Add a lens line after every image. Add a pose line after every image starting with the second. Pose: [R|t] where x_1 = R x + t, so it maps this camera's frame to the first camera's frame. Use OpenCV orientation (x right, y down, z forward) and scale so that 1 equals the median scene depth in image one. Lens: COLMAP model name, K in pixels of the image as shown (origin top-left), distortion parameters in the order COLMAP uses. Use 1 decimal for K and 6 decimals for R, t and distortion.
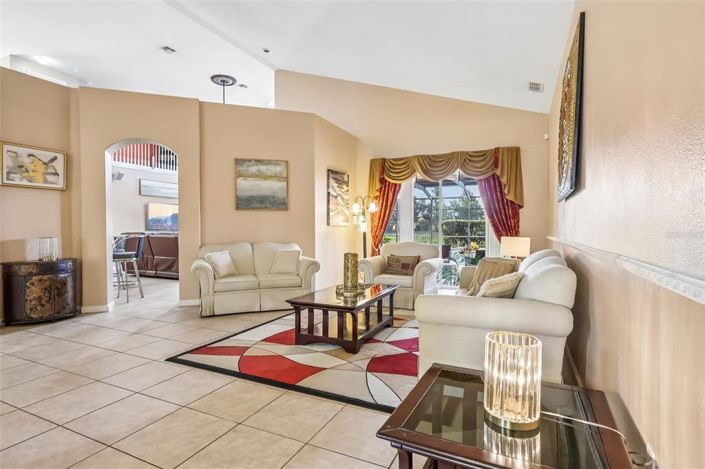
lens RADIAL K [[351.5, 0, 355.8], [0, 351.5, 236.9], [0, 0, 1]] dist [0.004660, 0.001039]
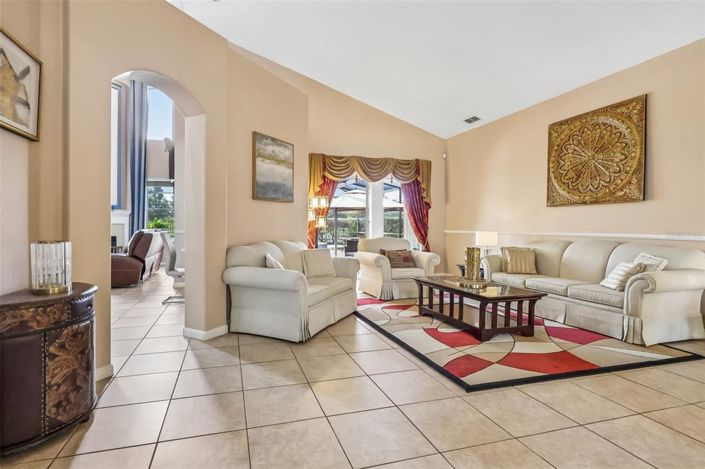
lens RADIAL K [[331.7, 0, 353.5], [0, 331.7, 228.7], [0, 0, 1]] dist [0.001174, 0.000161]
pose [[0.769849, -0.005990, 0.638198, -0.628046], [0.015756, 0.999830, -0.009622, -0.003224], [-0.638031, 0.017463, 0.769812, 0.309940]]
